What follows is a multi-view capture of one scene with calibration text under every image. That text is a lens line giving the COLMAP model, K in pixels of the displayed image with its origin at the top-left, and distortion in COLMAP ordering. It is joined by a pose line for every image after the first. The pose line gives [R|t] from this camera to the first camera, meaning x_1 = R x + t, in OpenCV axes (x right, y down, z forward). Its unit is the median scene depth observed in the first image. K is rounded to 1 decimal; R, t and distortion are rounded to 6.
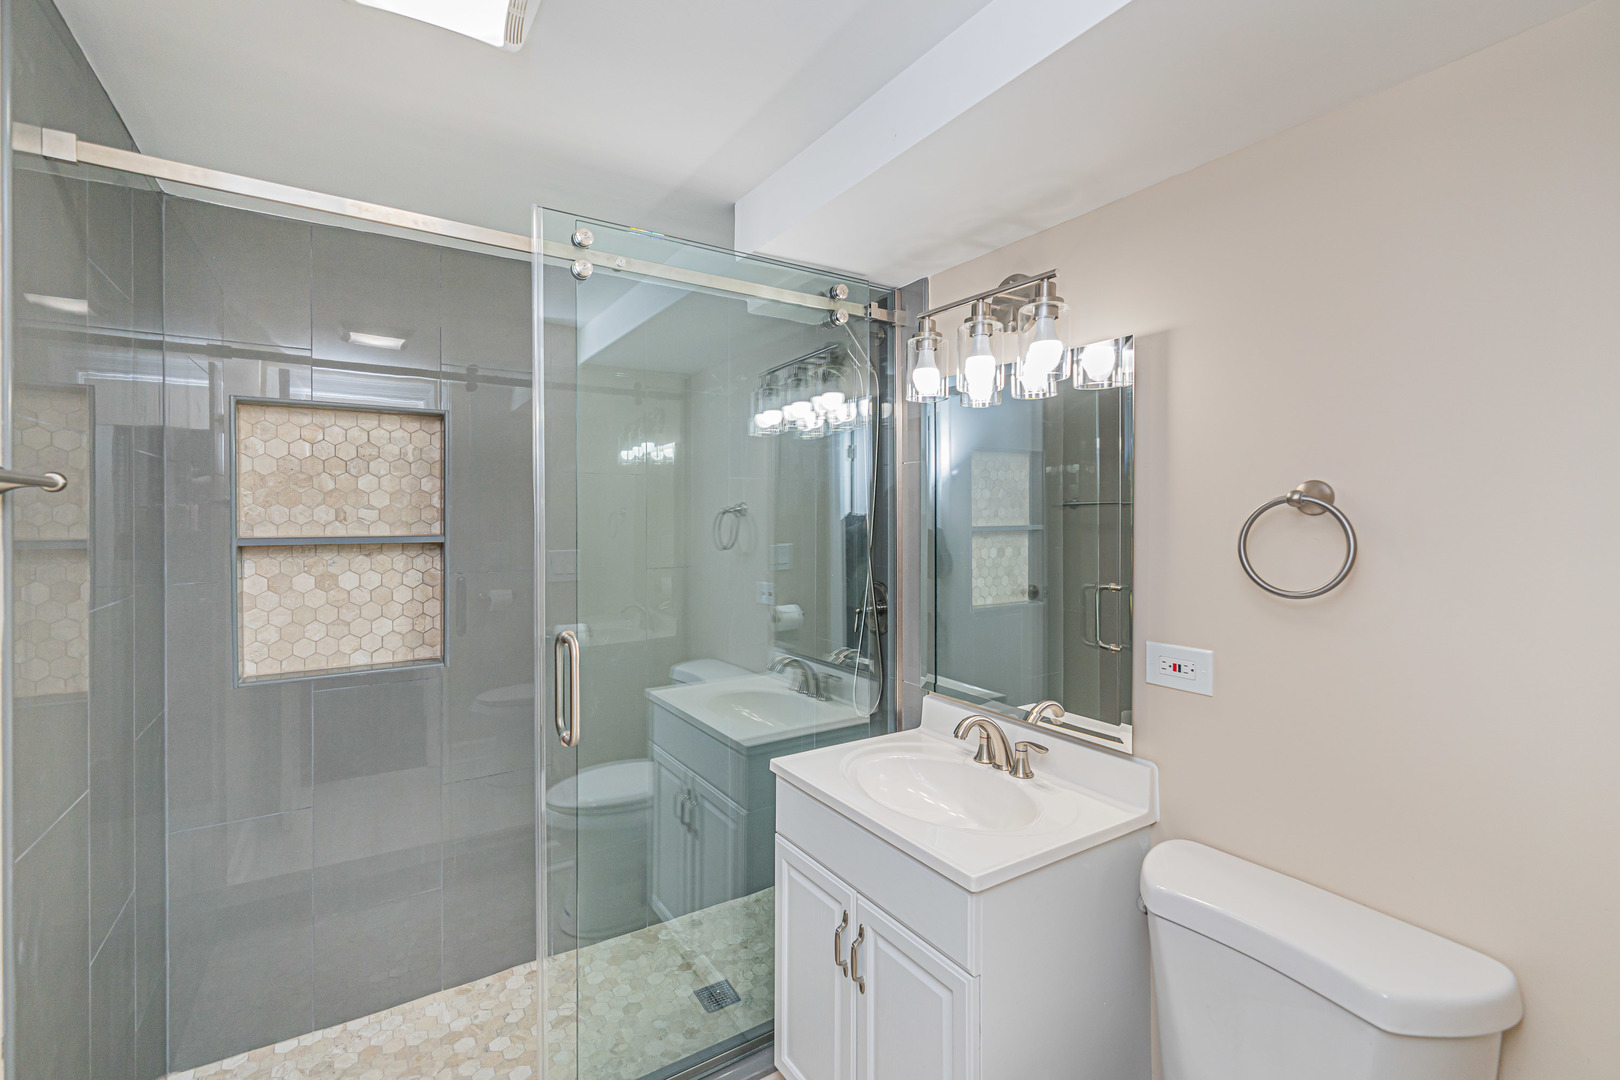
lens RADIAL K [[715.8, 0, 810.0], [0, 715.8, 540.0], [0, 0, 1]] dist [0.004518, 0.000387]
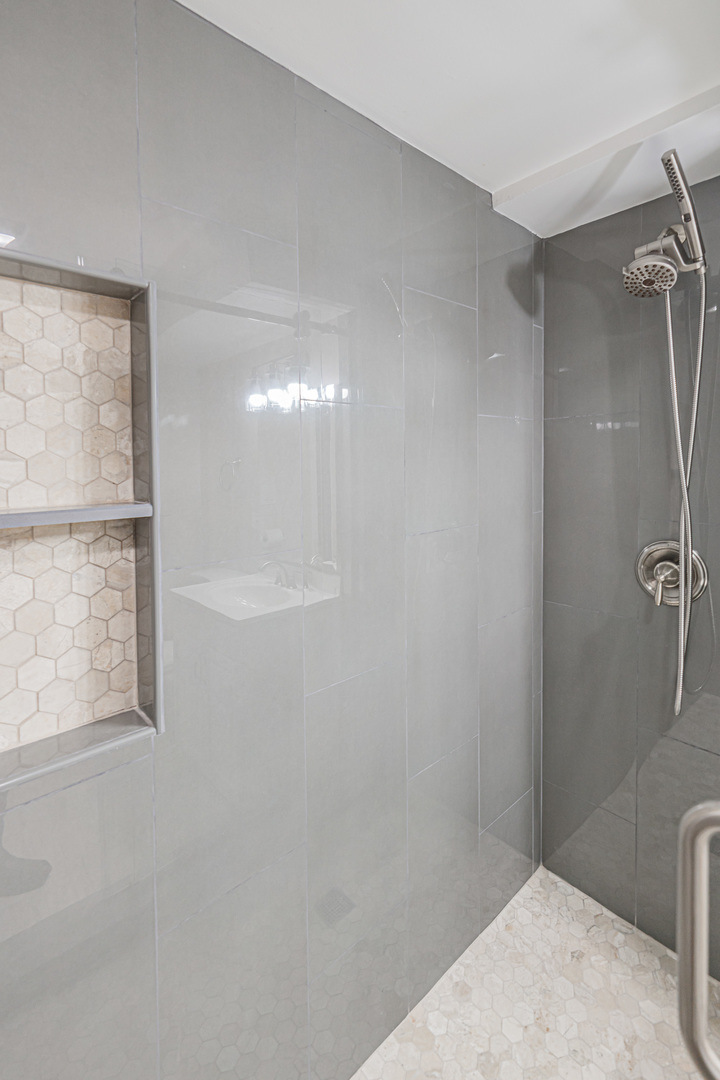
lens RADIAL K [[481.3, 0, 357.0], [0, 481.3, 491.1], [0, 0, 1]] dist [0.002071, -0.000097]
pose [[0.990680, -0.014478, 0.135438, -0.394047], [0.011787, 0.999717, 0.020648, -0.023076], [-0.135699, -0.018859, 0.990571, 0.592717]]
